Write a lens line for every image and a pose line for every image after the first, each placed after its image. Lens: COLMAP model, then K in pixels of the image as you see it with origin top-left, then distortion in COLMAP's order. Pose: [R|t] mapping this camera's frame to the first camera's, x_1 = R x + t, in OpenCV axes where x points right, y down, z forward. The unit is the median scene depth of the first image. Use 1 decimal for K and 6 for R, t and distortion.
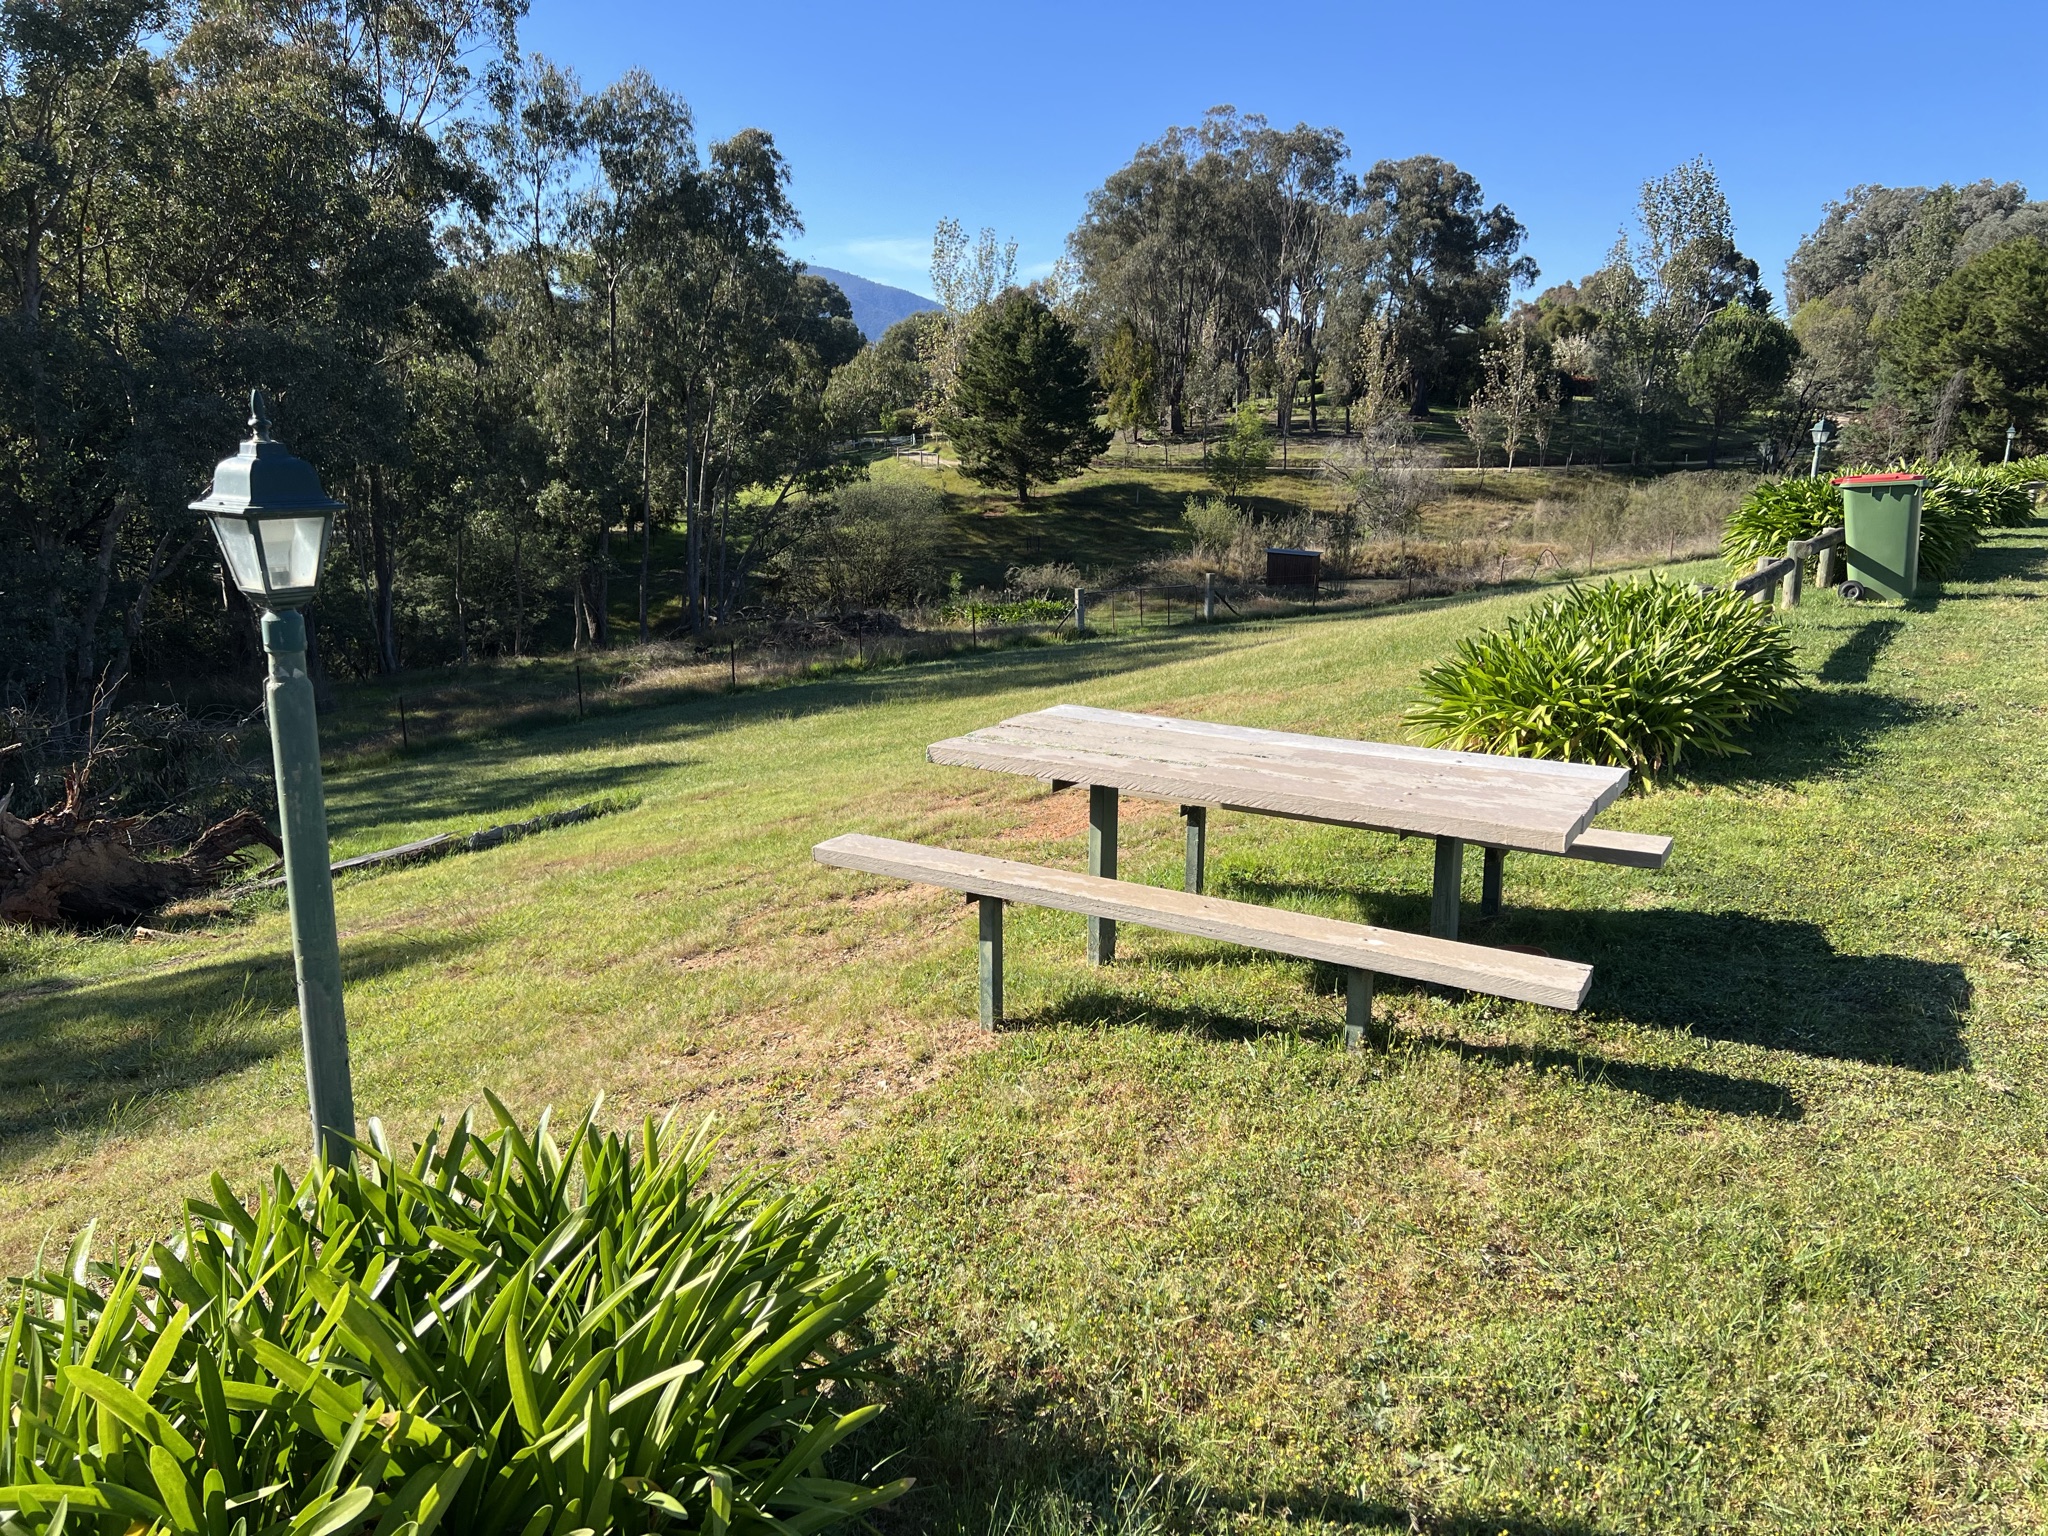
lens RADIAL K [[1579.3, 0, 1024.0], [0, 1579.3, 768.0], [0, 0, 1]] dist [0.121991, -0.162278]
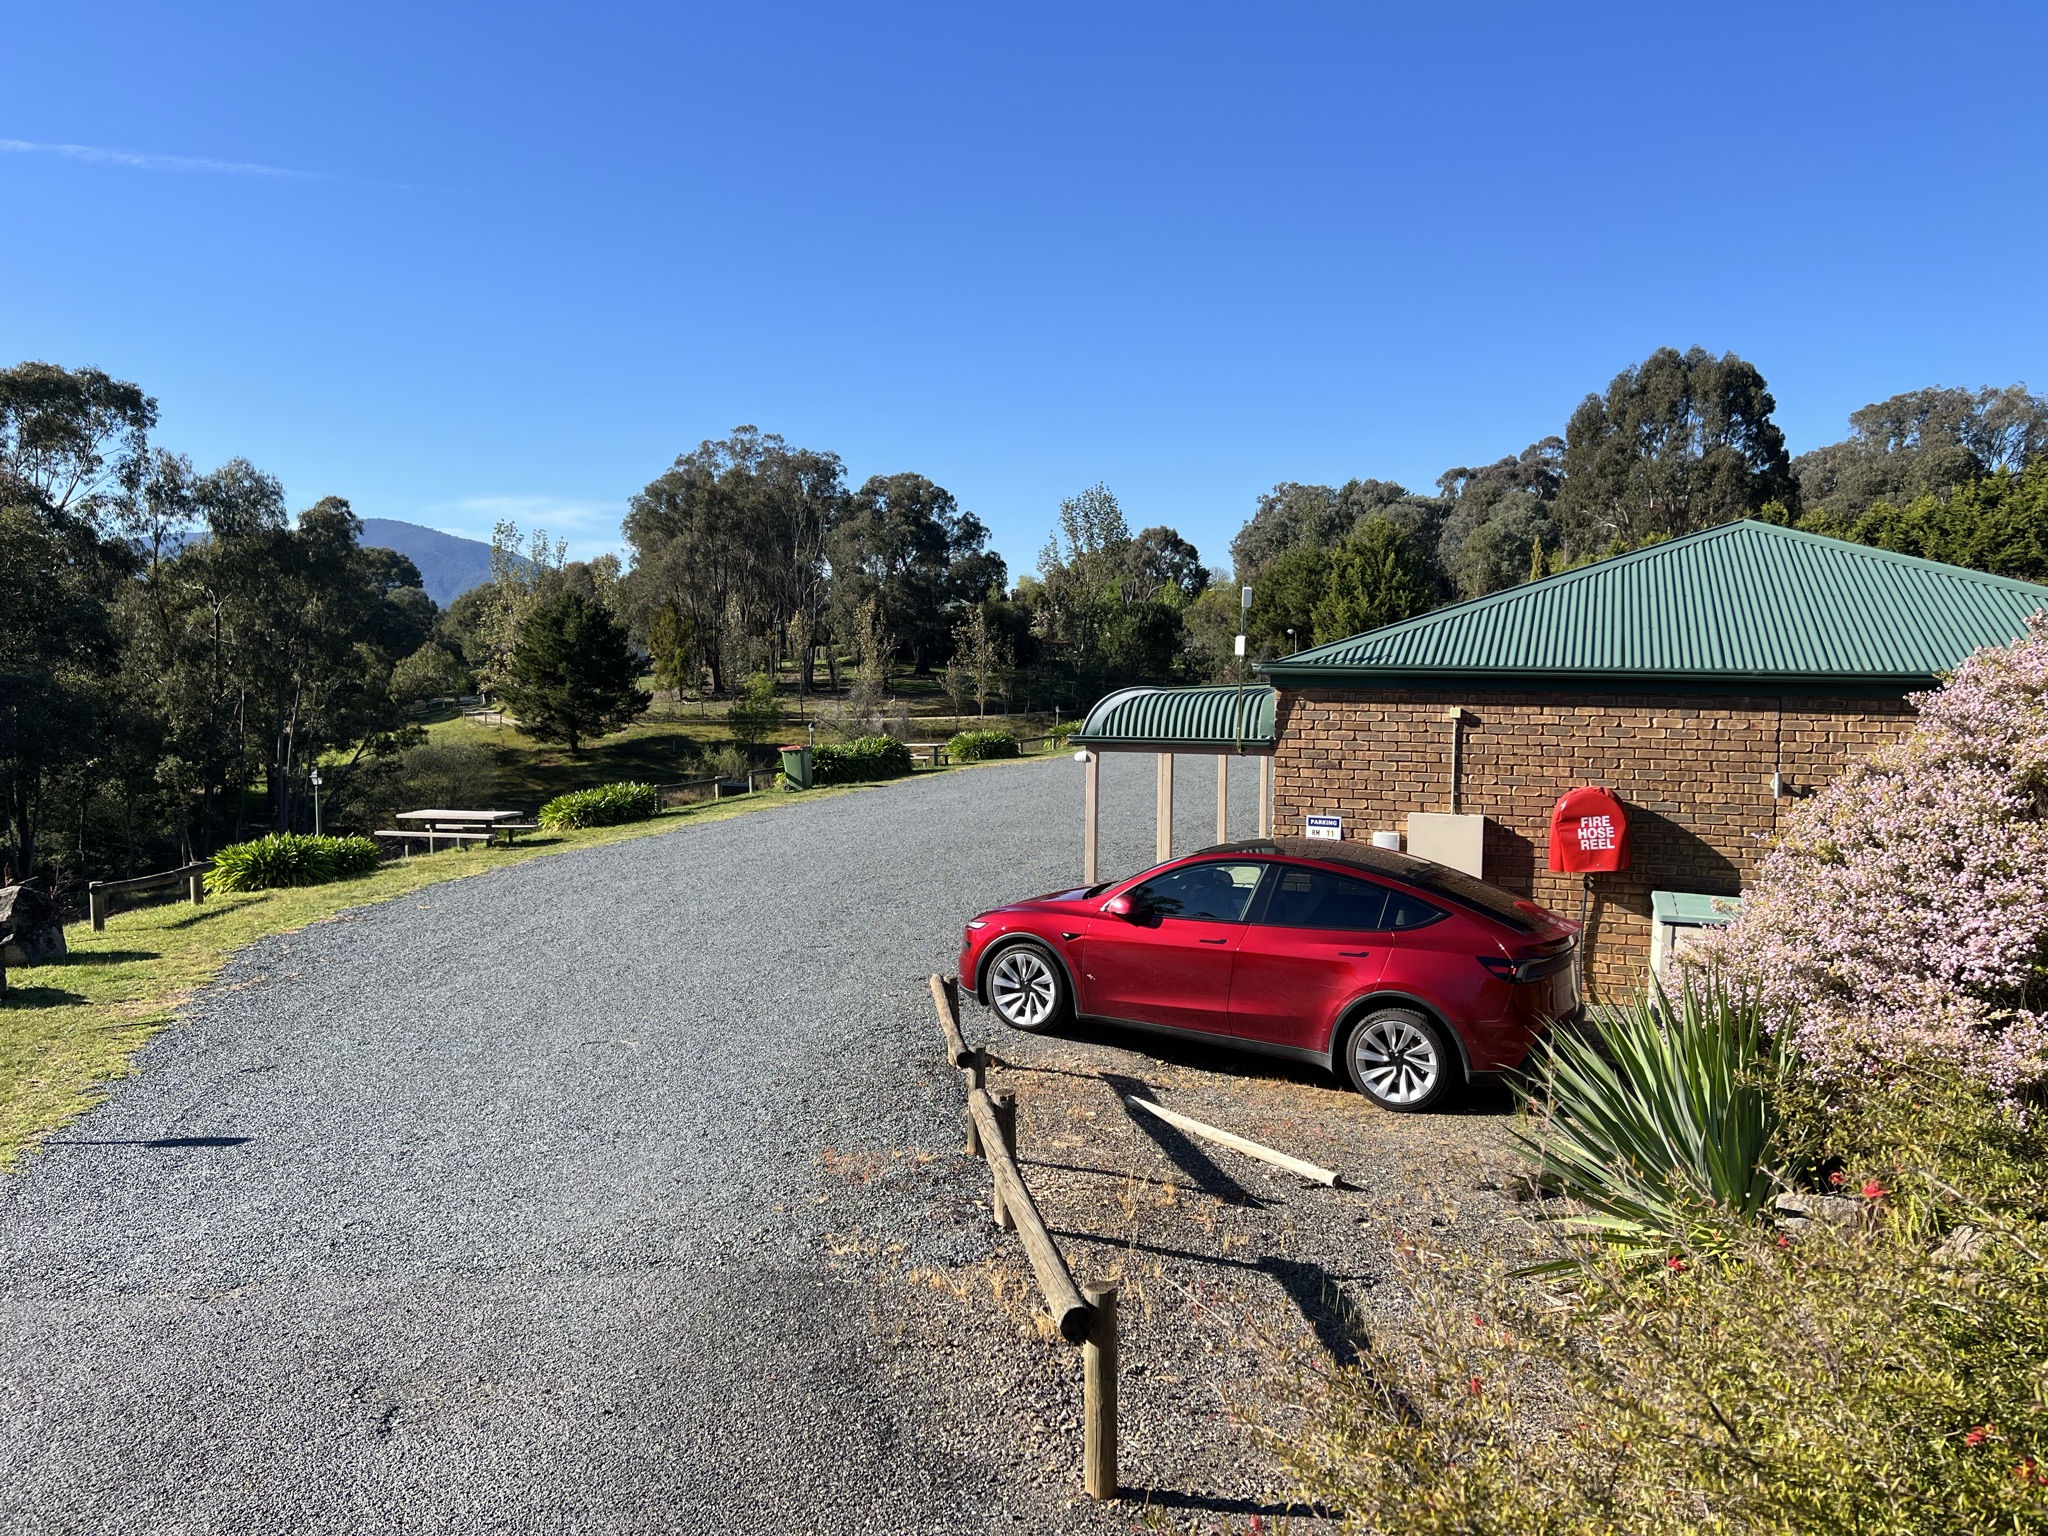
lens RADIAL K [[1579.3, 0, 1024.0], [0, 1579.3, 768.0], [0, 0, 1]] dist [0.121991, -0.162278]
pose [[0.968746, -0.035707, 0.245471, 0.032173], [0.071950, 0.987491, -0.140306, 0.035503], [-0.237390, 0.153582, 0.959197, -0.228708]]
